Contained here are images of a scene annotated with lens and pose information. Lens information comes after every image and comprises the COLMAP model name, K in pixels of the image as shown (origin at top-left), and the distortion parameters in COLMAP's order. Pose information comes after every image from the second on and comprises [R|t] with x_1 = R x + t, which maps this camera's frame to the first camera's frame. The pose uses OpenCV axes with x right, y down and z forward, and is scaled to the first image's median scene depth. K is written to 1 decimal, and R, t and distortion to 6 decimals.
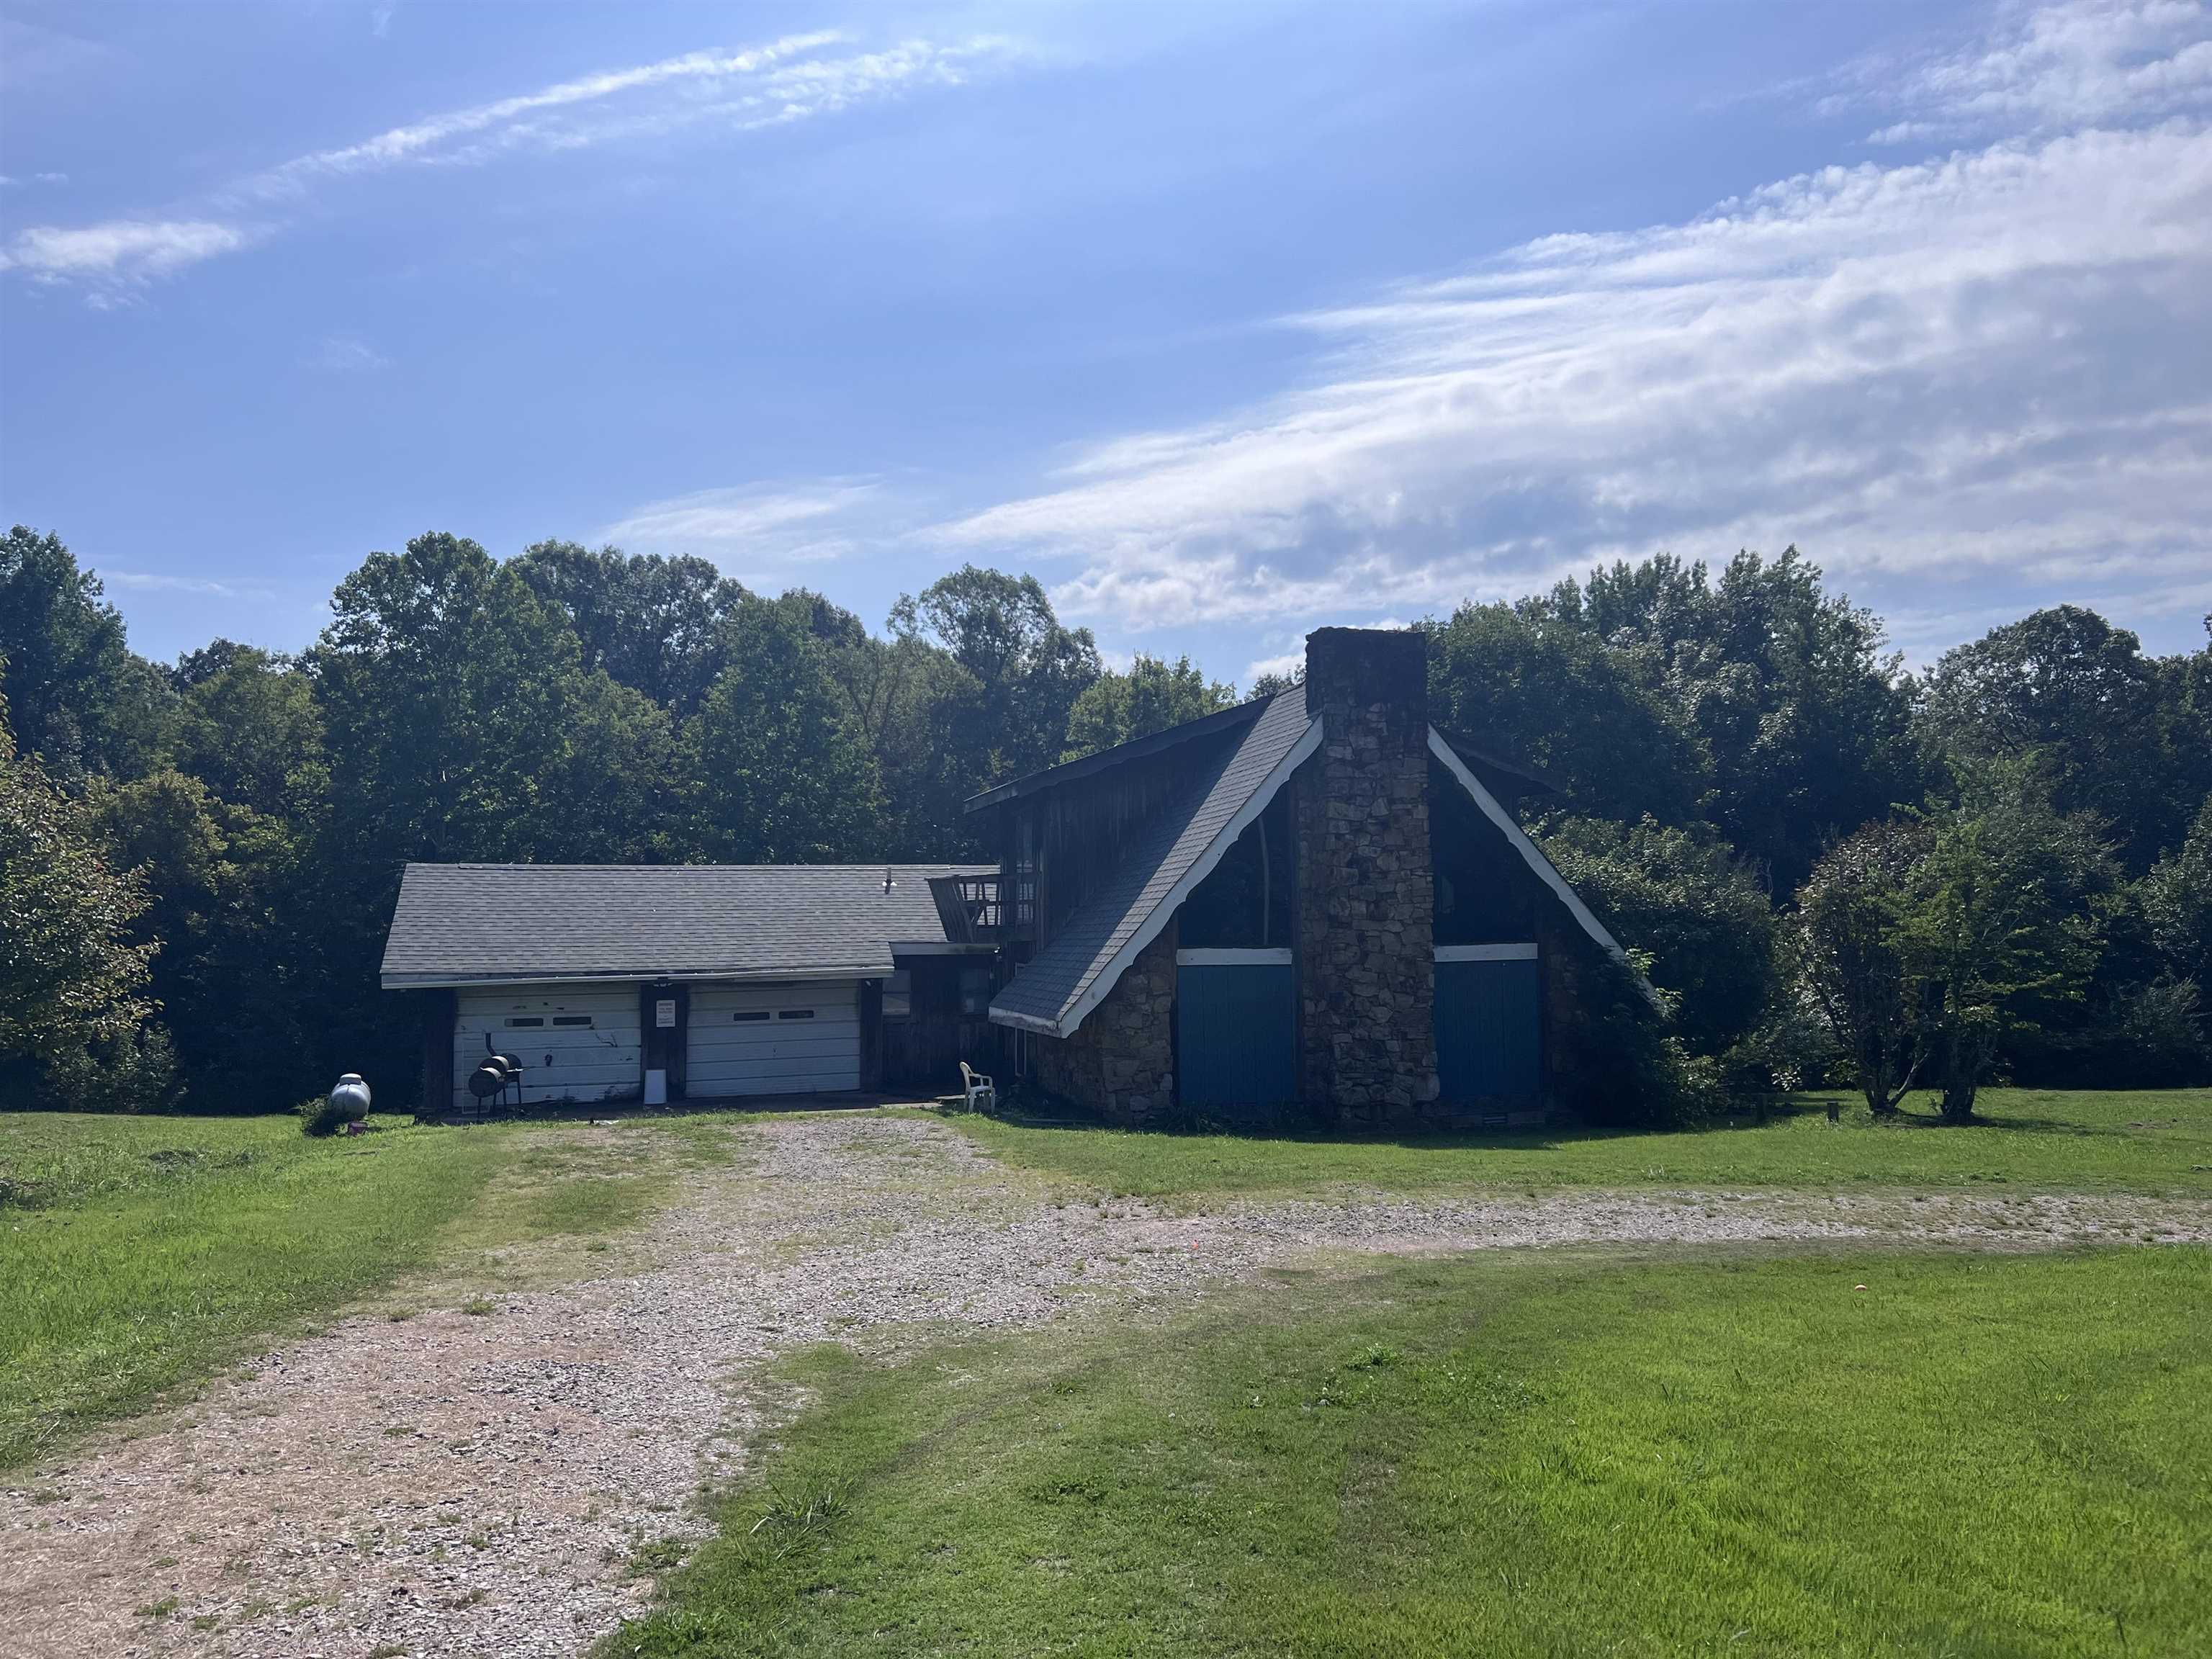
lens RADIAL K [[1665.8, 0, 1076.4], [0, 1665.8, 833.6], [0, 0, 1]] dist [0.033395, -0.048557]
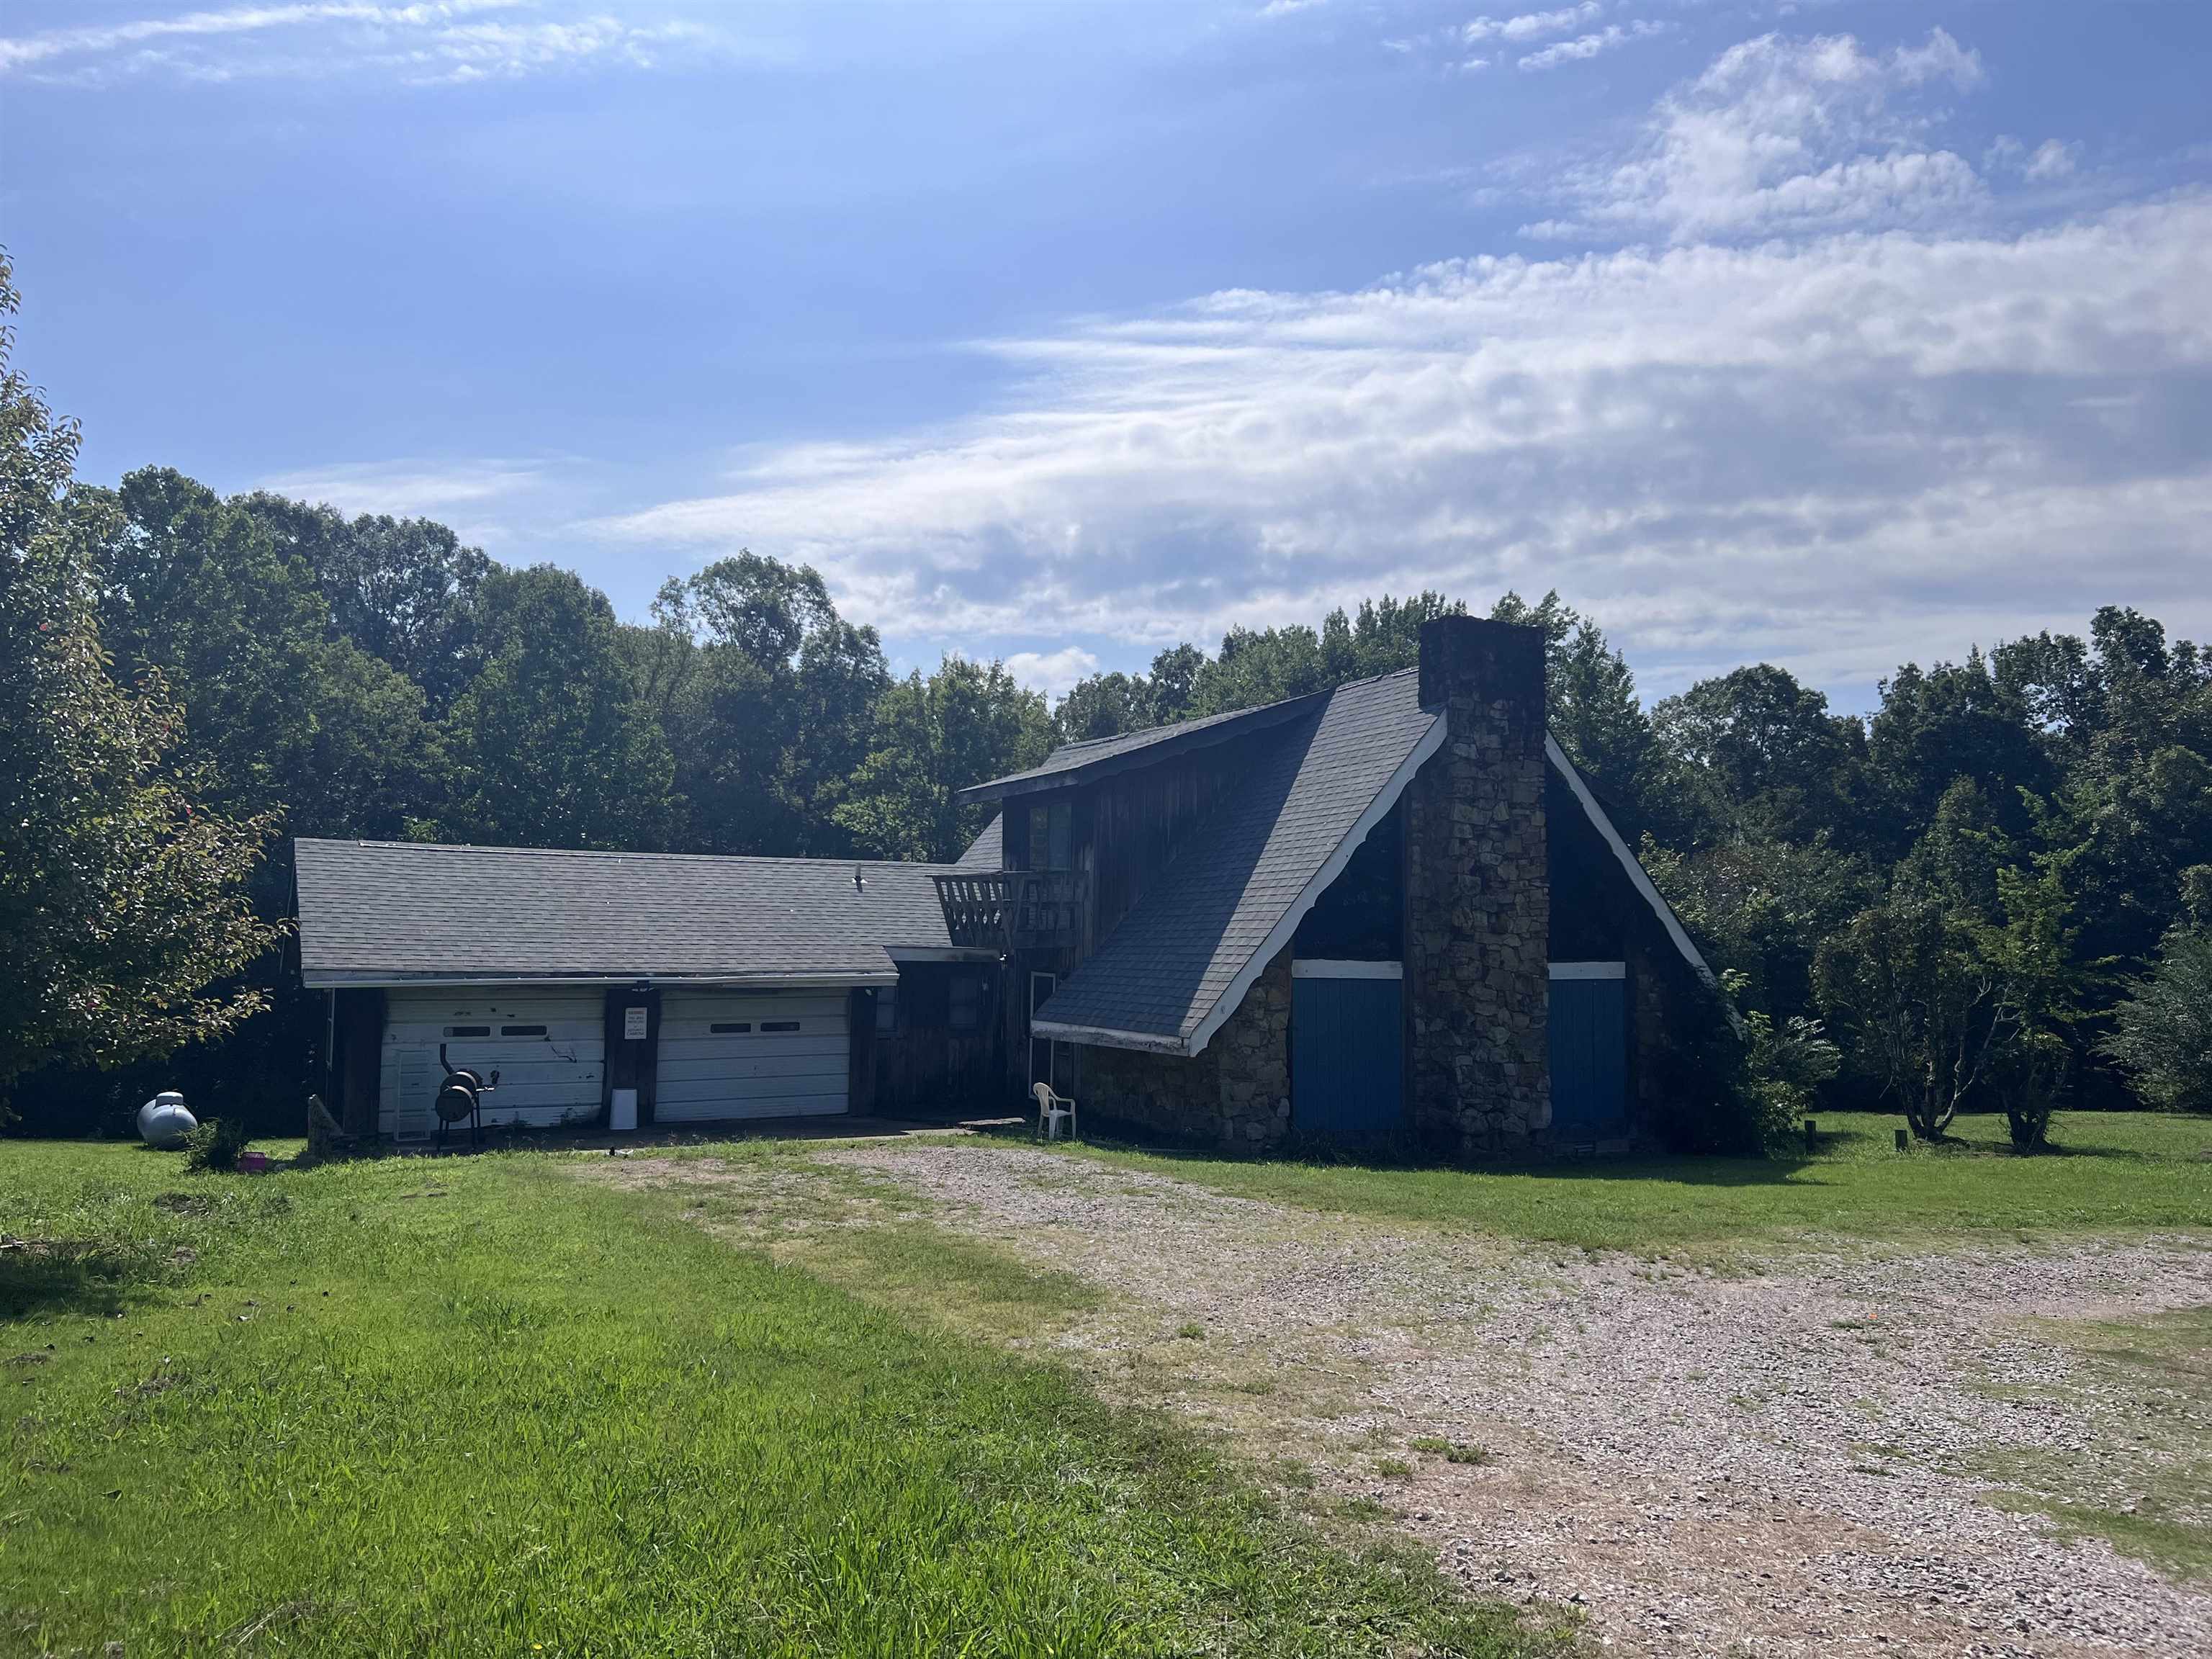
lens RADIAL K [[1665.8, 0, 1118.1], [0, 1665.8, 816.9], [0, 0, 1]] dist [0.033395, -0.048557]
pose [[0.976976, 0.039571, 0.209645, -0.197272], [-0.035444, 0.999097, -0.023408, 0.014633], [-0.210382, 0.015438, 0.977497, 0.121222]]
